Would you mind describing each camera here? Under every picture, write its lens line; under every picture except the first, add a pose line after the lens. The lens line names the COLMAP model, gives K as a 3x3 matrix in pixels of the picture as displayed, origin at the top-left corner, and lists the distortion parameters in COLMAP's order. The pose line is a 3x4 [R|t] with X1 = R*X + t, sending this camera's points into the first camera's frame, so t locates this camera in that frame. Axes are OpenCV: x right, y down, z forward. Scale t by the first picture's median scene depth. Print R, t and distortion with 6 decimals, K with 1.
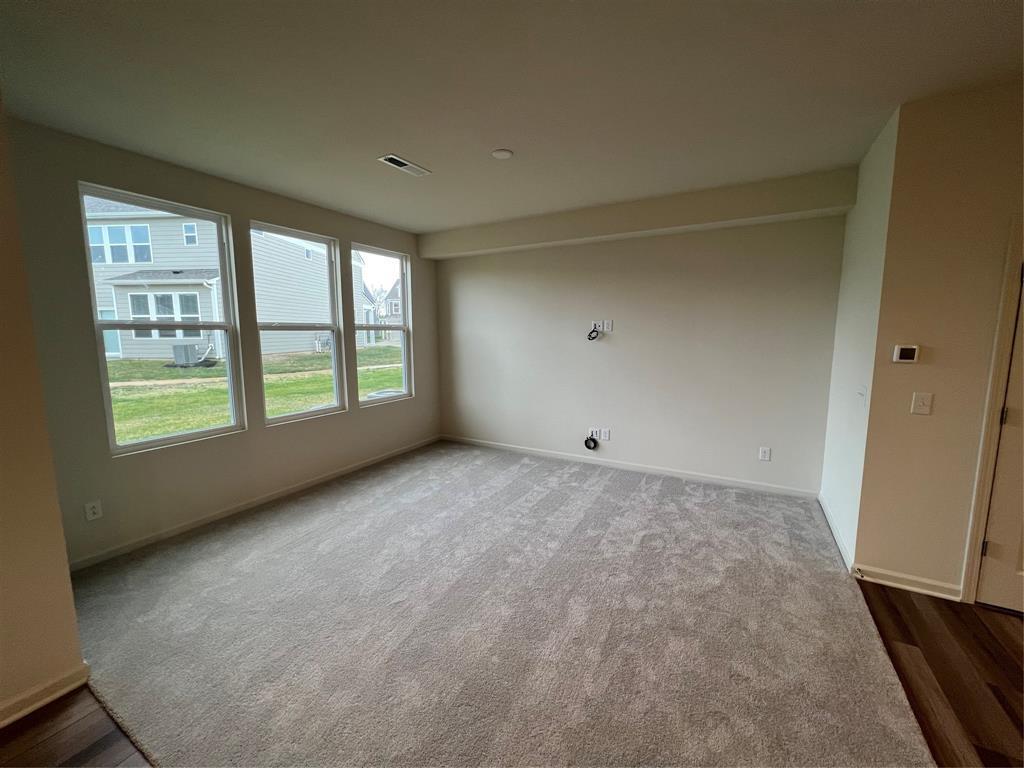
lens RADIAL K [[410.1, 0, 514.3], [0, 410.1, 382.7], [0, 0, 1]] dist [0.001154, 0.000212]
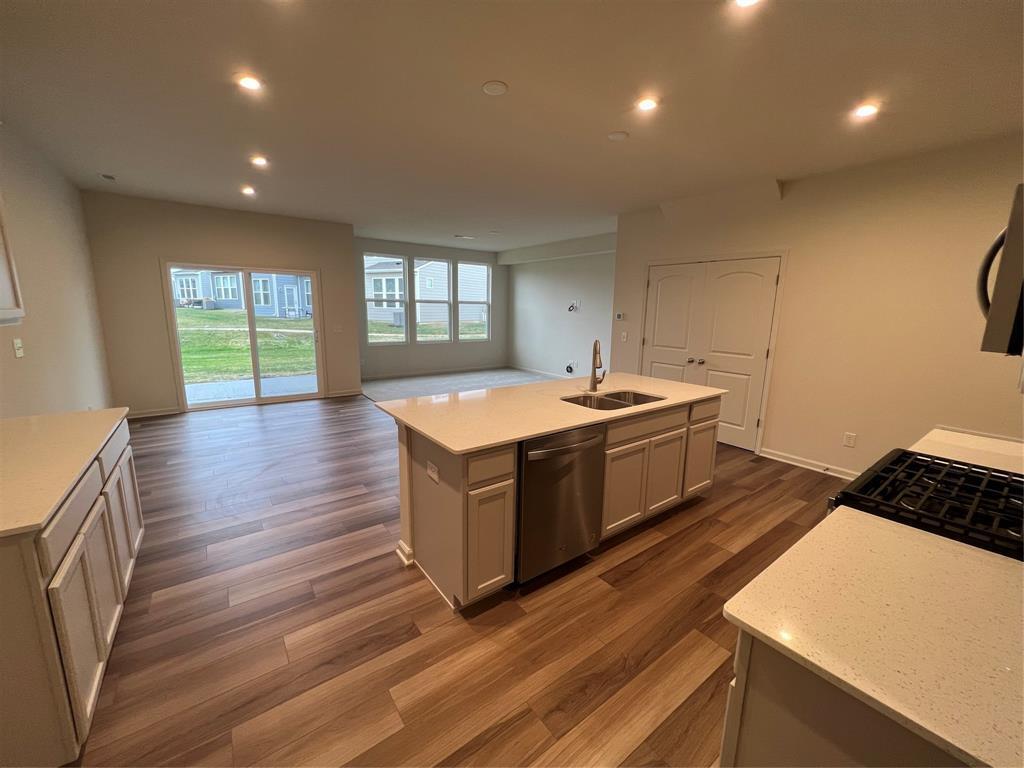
lens RADIAL K [[410.1, 0, 509.2], [0, 410.1, 381.2], [0, 0, 1]] dist [0.001154, 0.000212]
pose [[0.909843, 0.094013, -0.404162, 0.680501], [-0.072731, 0.995049, 0.067730, 0.097142], [0.408529, -0.032229, 0.912176, -0.753869]]
